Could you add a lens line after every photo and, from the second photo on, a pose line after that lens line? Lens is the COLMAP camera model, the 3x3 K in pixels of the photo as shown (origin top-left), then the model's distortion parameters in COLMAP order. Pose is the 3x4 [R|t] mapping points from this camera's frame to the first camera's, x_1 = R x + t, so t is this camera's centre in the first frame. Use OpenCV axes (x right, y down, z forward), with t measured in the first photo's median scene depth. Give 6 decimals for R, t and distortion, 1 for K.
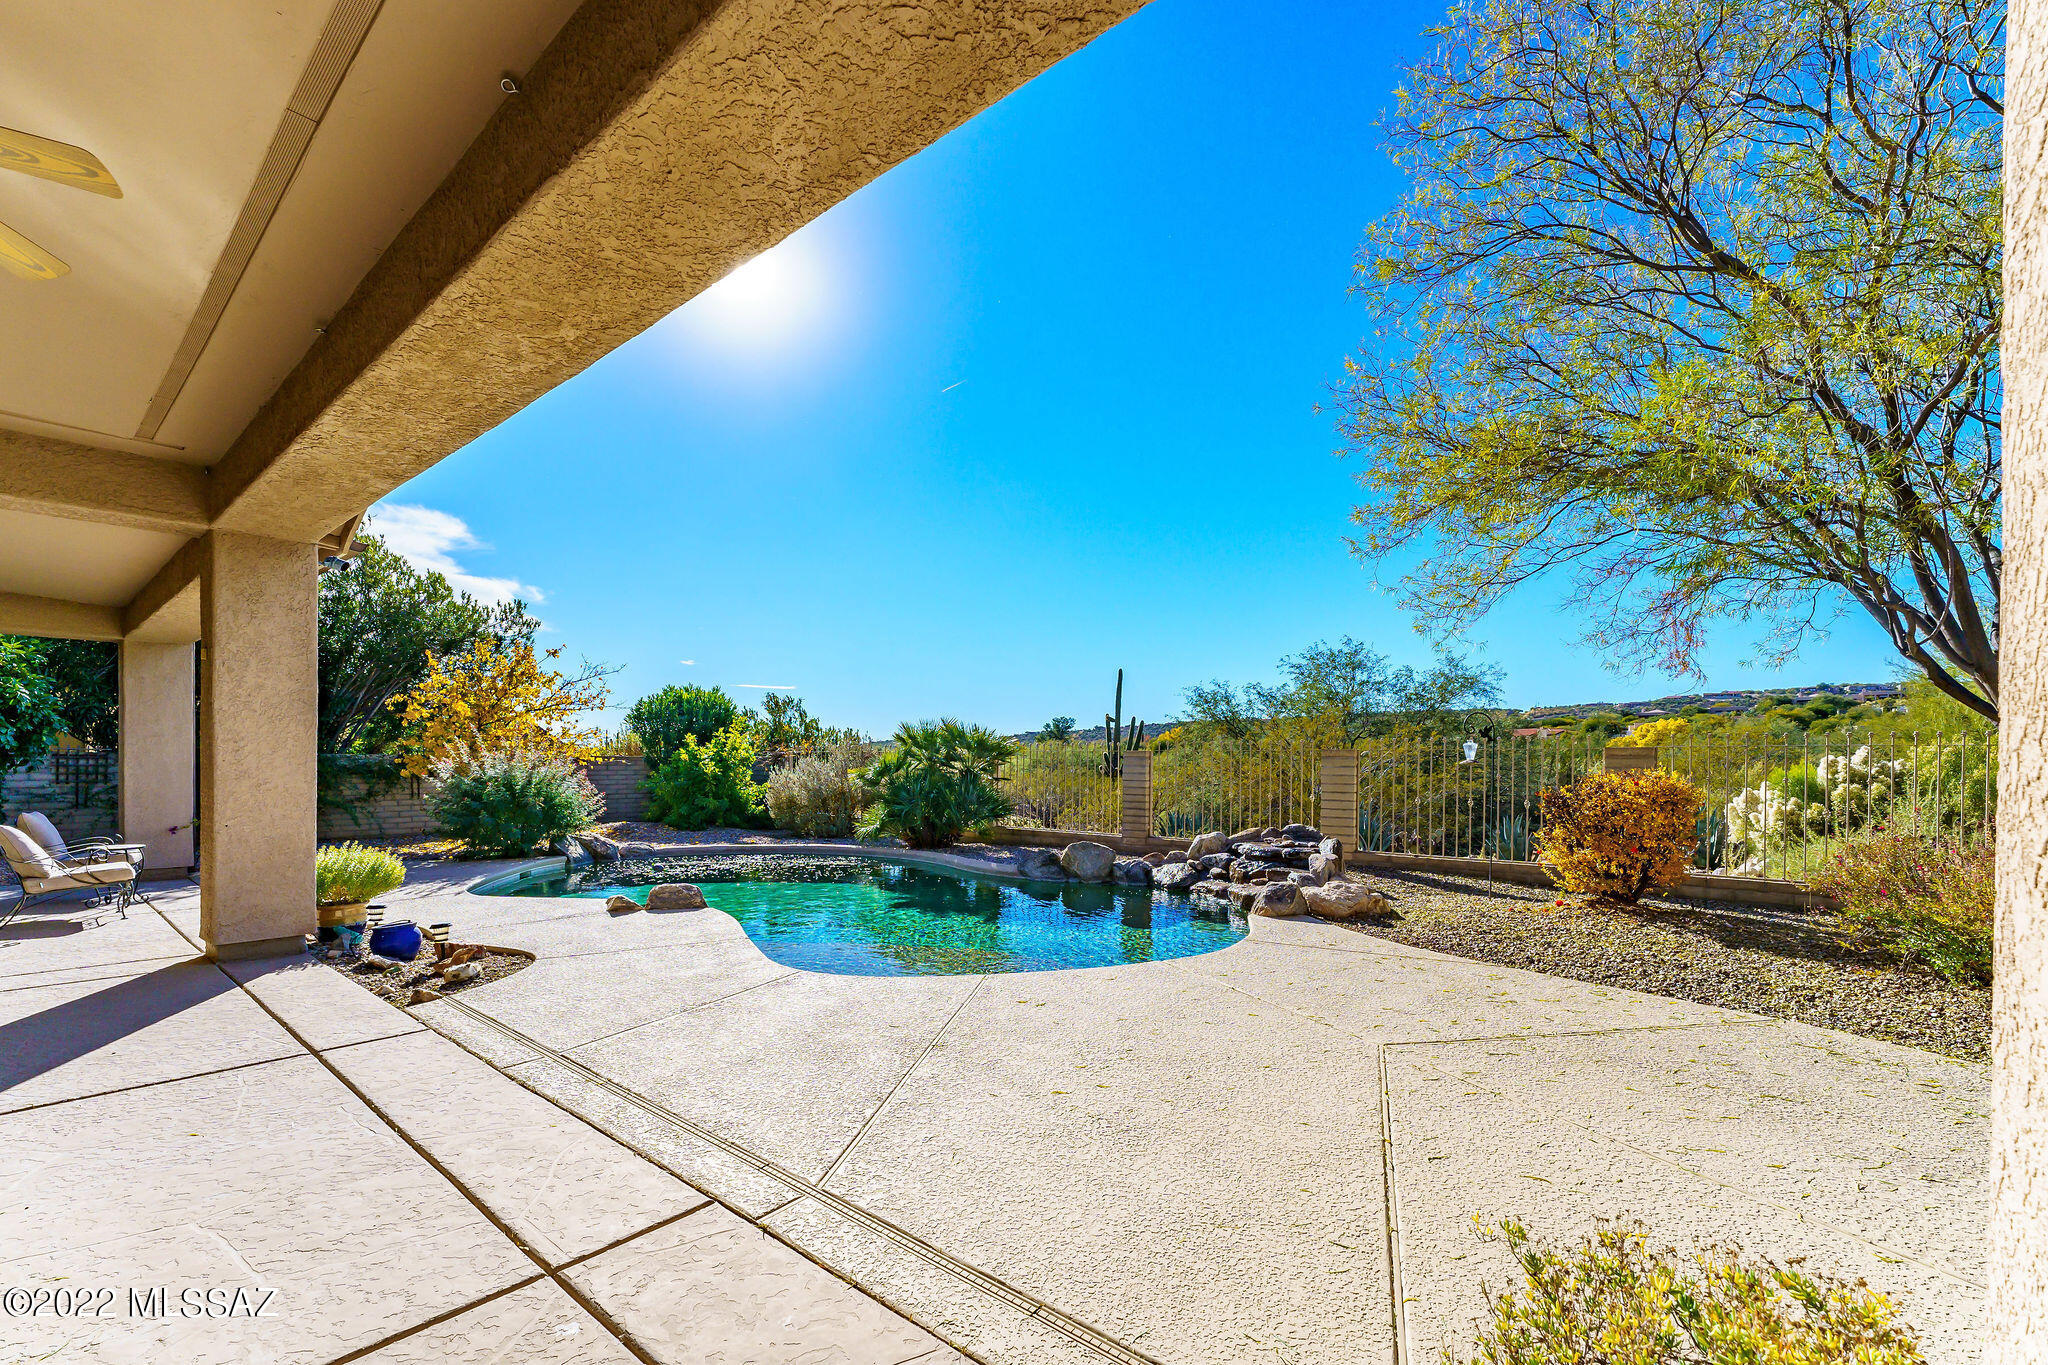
lens RADIAL K [[828.8, 0, 1026.8], [0, 828.8, 773.3], [0, 0, 1]] dist [-0.000897, 0.000550]
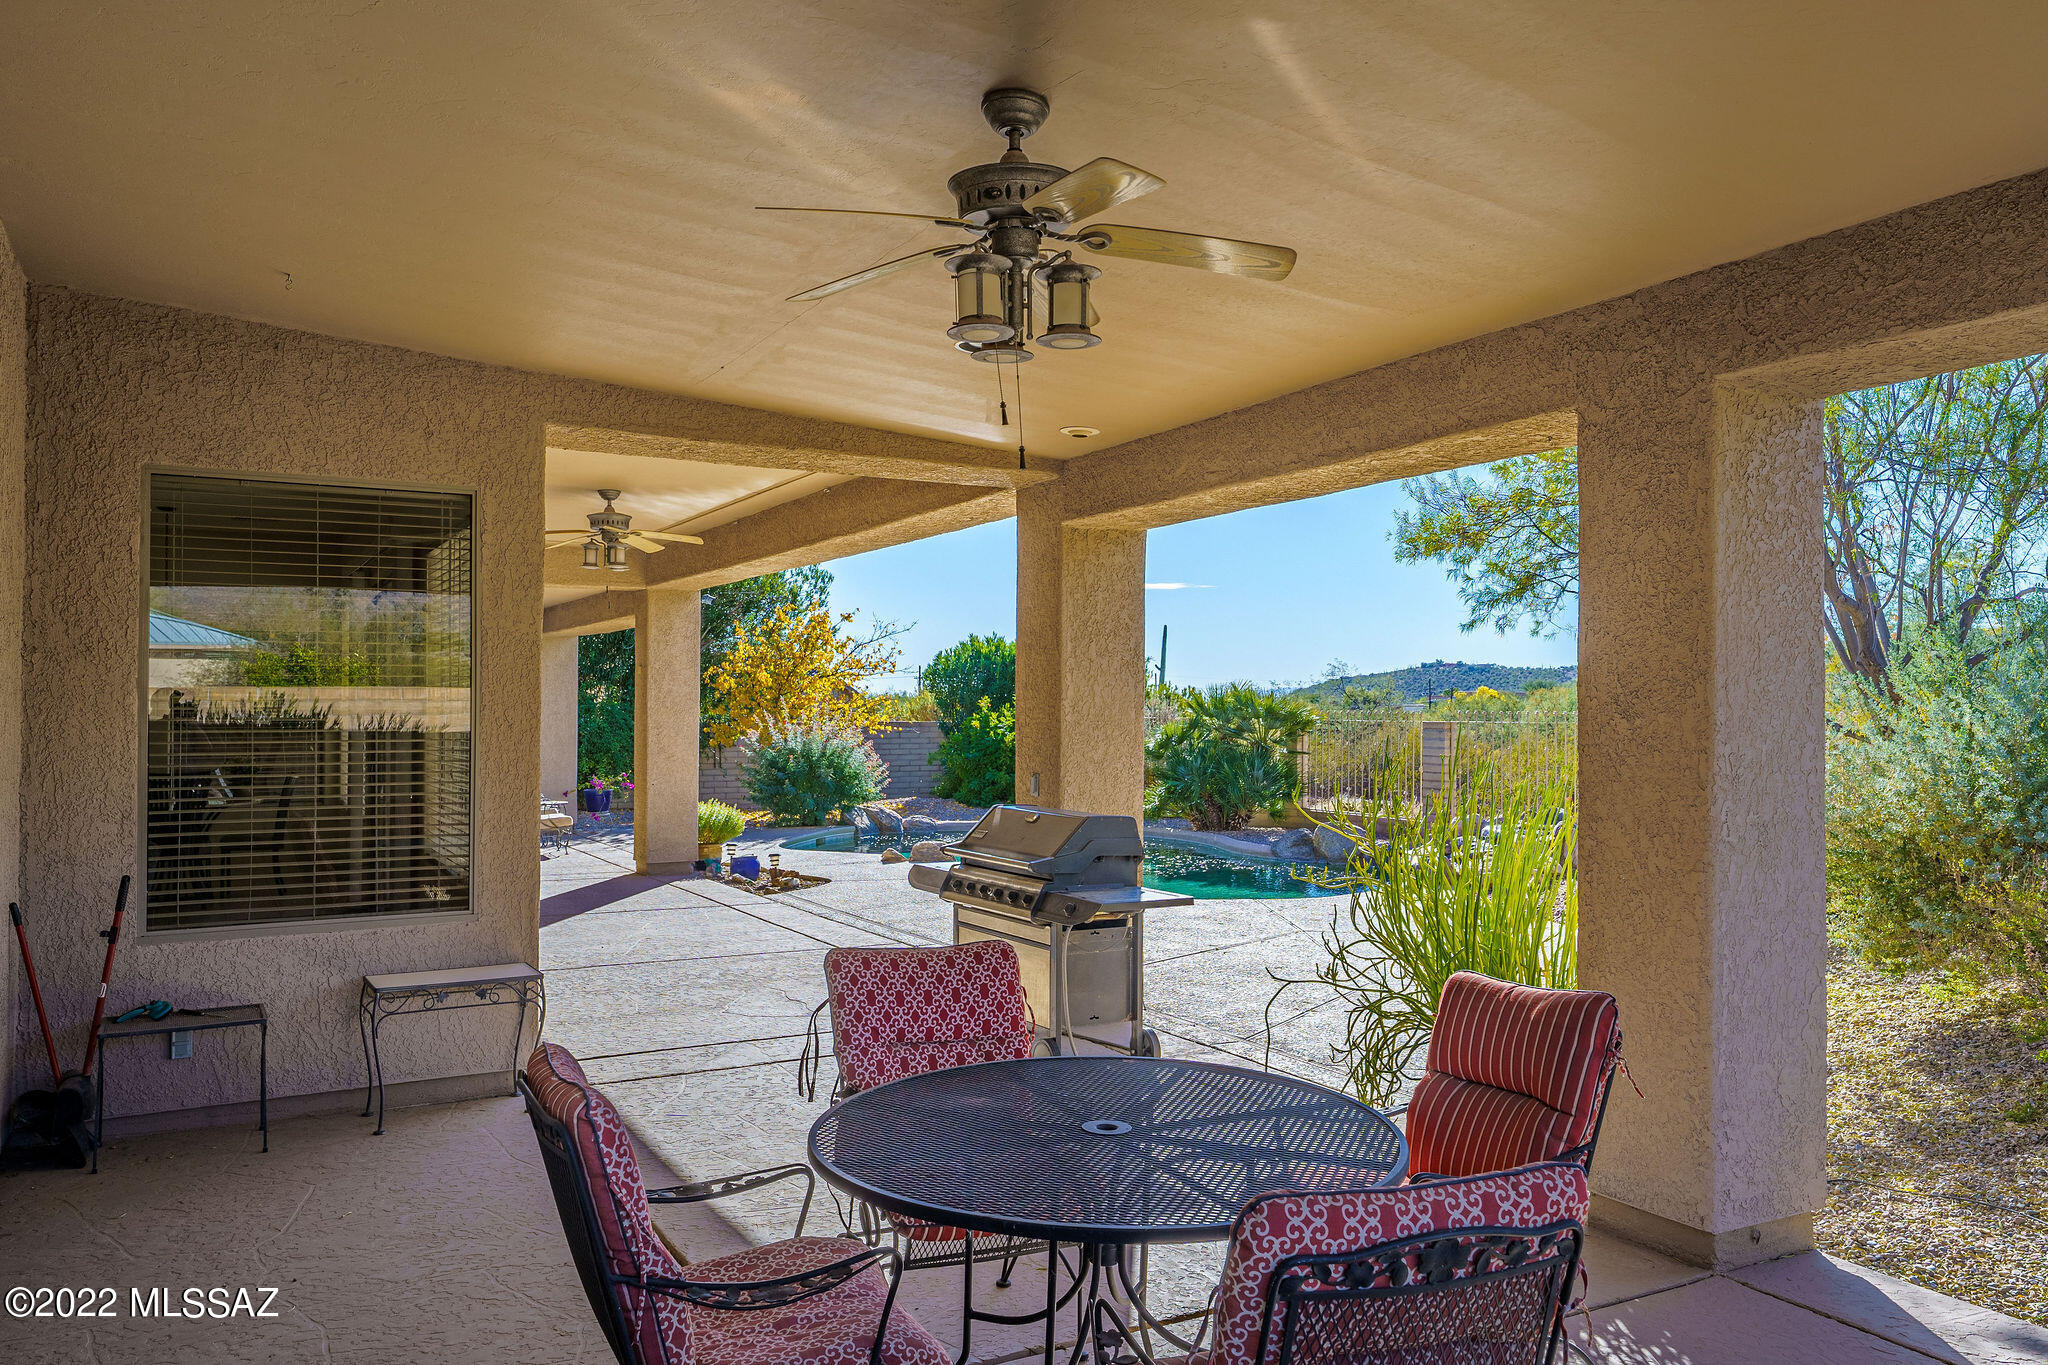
lens RADIAL K [[1428.0, 0, 1025.0], [0, 1428.0, 685.4], [0, 0, 1]] dist [0.010352, 0.005715]
pose [[0.922427, -0.010506, -0.386028, 0.288978], [-0.002347, 0.999459, -0.032809, -0.014540], [0.386164, 0.031170, 0.921904, -0.495944]]
